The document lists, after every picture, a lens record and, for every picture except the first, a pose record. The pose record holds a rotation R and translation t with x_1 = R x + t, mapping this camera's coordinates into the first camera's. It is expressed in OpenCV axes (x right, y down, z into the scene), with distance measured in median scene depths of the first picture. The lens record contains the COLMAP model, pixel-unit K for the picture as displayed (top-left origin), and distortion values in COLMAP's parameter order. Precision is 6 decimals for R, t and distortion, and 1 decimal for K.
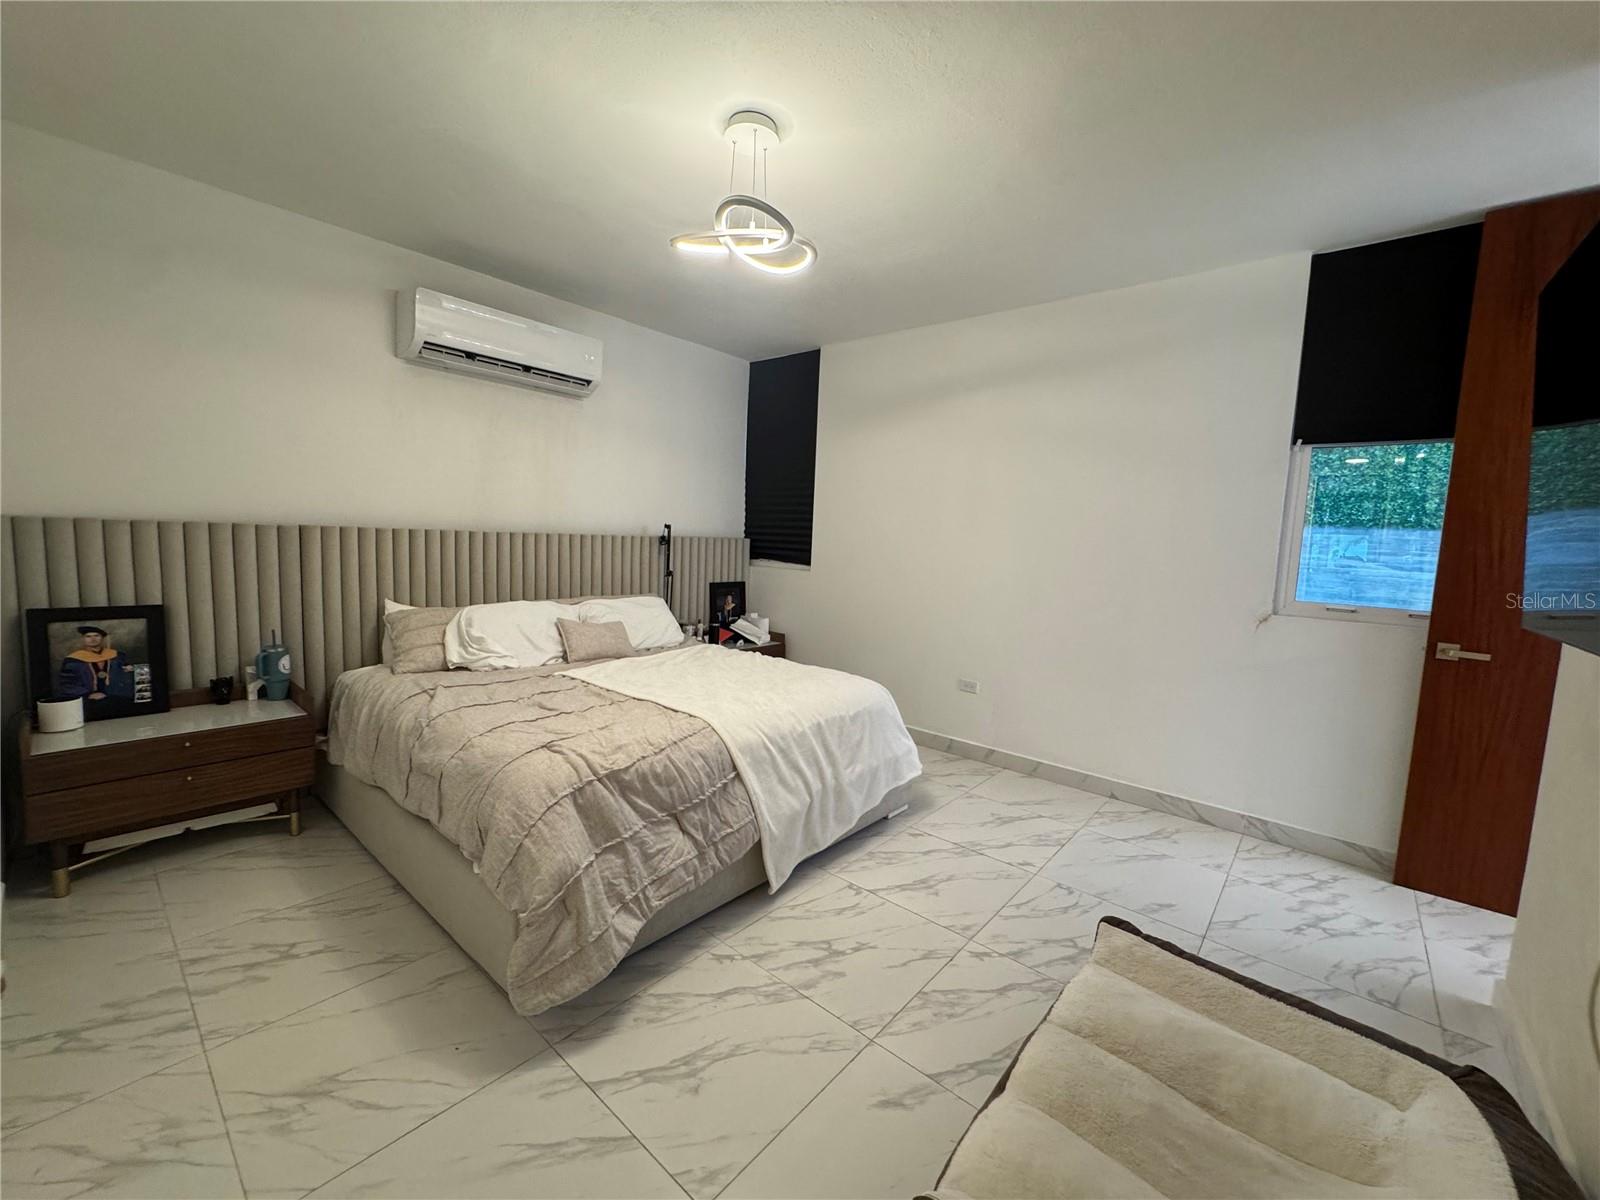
lens RADIAL K [[638.0, 0, 798.3], [0, 638.0, 597.3], [0, 0, 1]] dist [-0.000635, 0.000100]
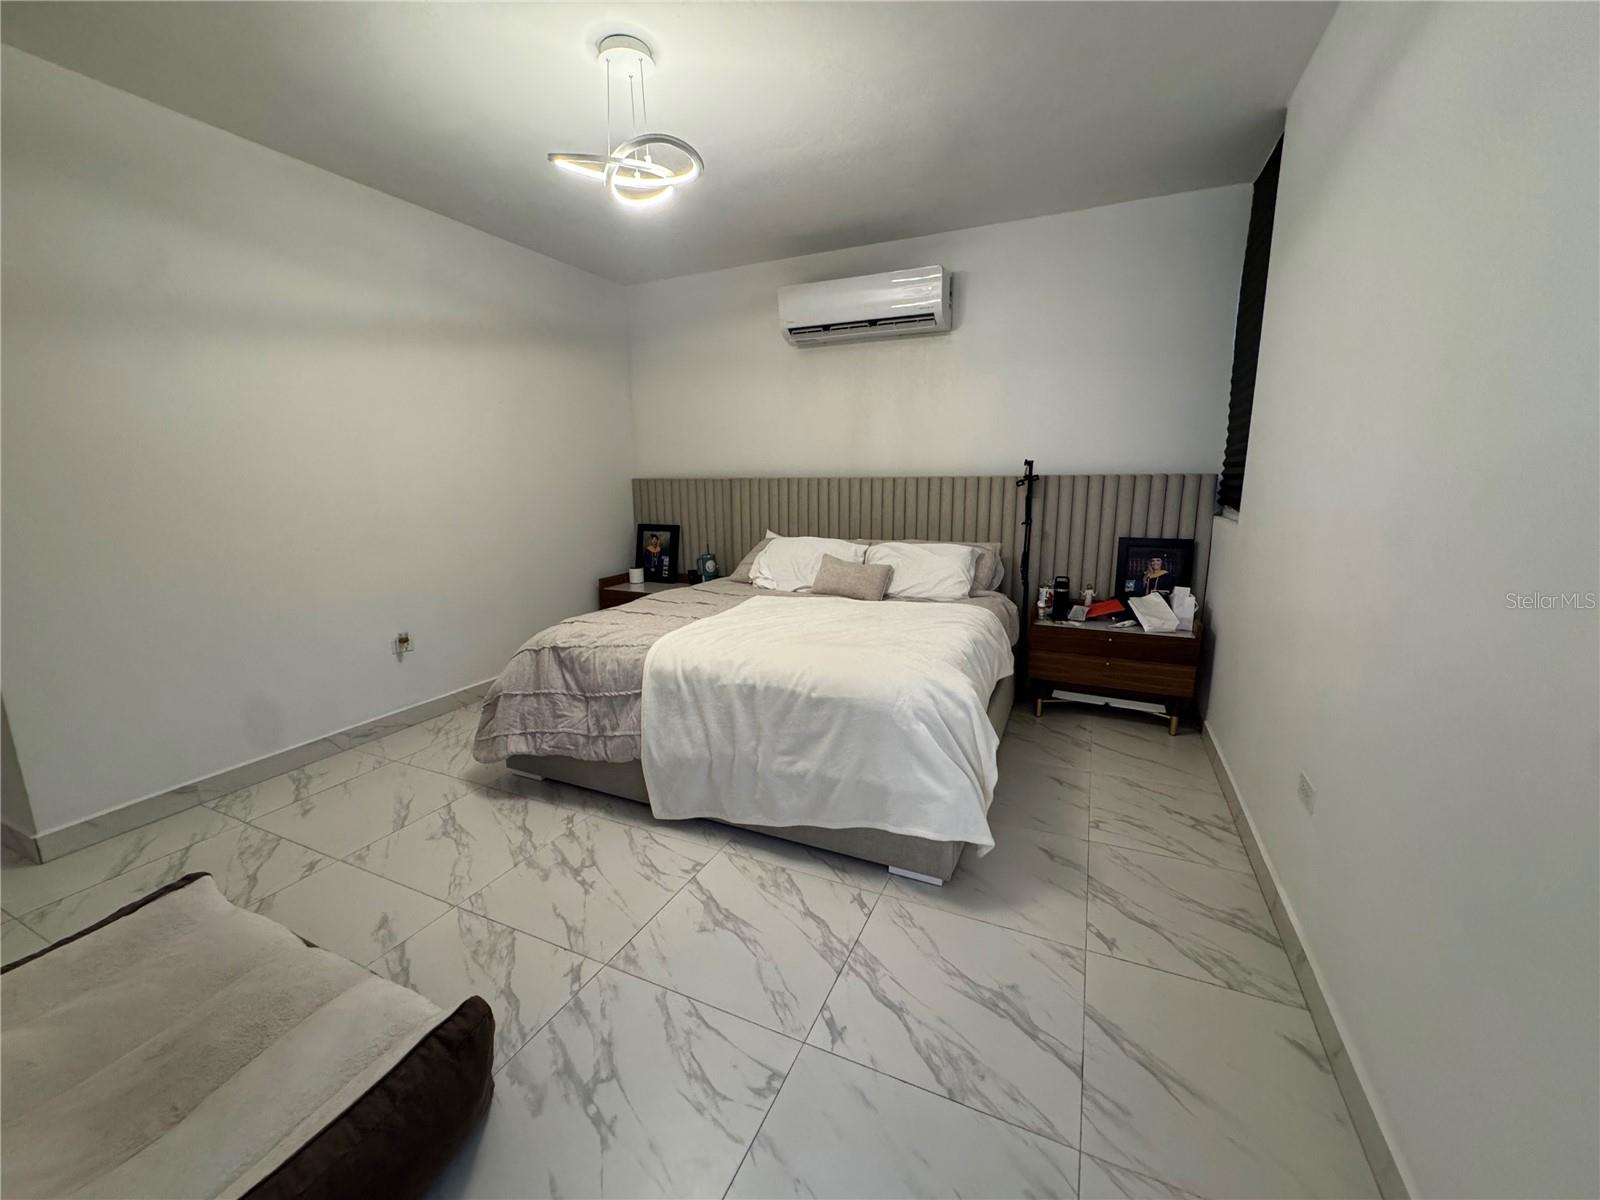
lens RADIAL K [[638.0, 0, 798.3], [0, 638.0, 597.3], [0, 0, 1]] dist [-0.000635, 0.000100]
pose [[0.276132, 0.136348, -0.951399, 0.889181], [-0.072897, 0.990006, 0.120723, -0.030486], [0.958351, 0.036018, 0.283311, 0.846075]]
